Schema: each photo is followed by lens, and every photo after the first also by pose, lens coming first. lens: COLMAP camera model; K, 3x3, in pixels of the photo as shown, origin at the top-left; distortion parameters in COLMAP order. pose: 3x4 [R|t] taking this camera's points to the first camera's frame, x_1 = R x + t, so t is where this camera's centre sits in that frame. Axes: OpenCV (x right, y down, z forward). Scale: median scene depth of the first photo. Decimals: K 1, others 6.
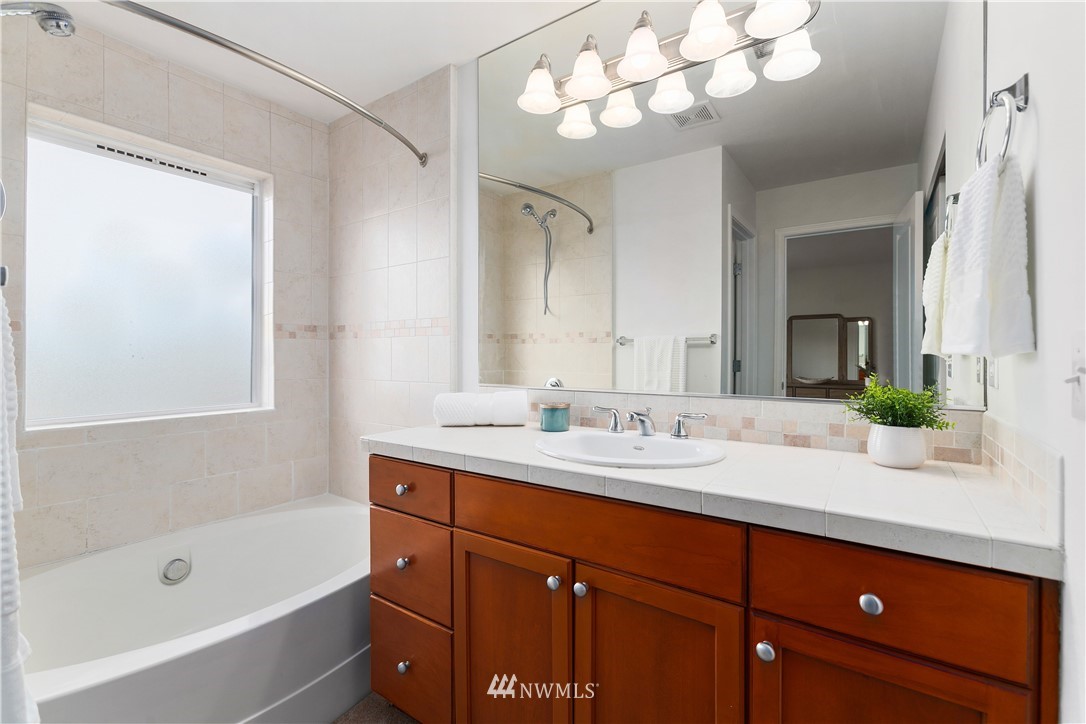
lens RADIAL K [[490.4, 0, 546.6], [0, 490.4, 353.2], [0, 0, 1]] dist [-0.001442, 0.003443]
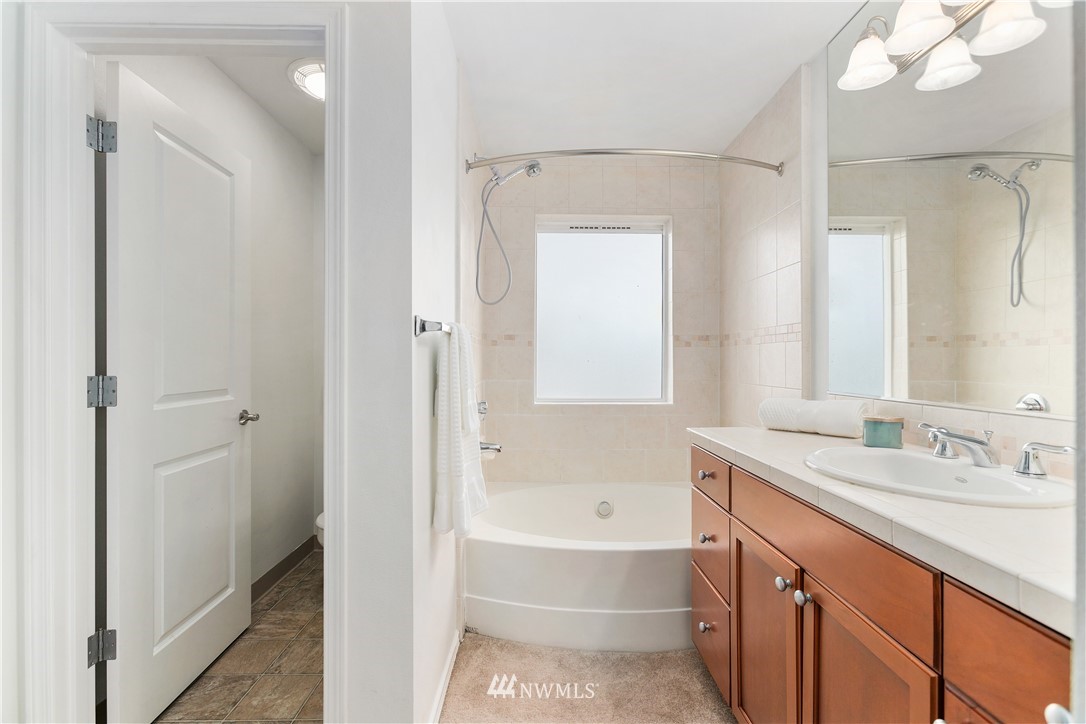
lens RADIAL K [[490.4, 0, 545.5], [0, 490.4, 362.7], [0, 0, 1]] dist [-0.001442, 0.003443]
pose [[0.589933, 0.005414, -0.807434, 0.290251], [-0.001391, 0.999983, 0.005689, 0.002602], [0.807451, -0.002233, 0.589931, 0.004381]]
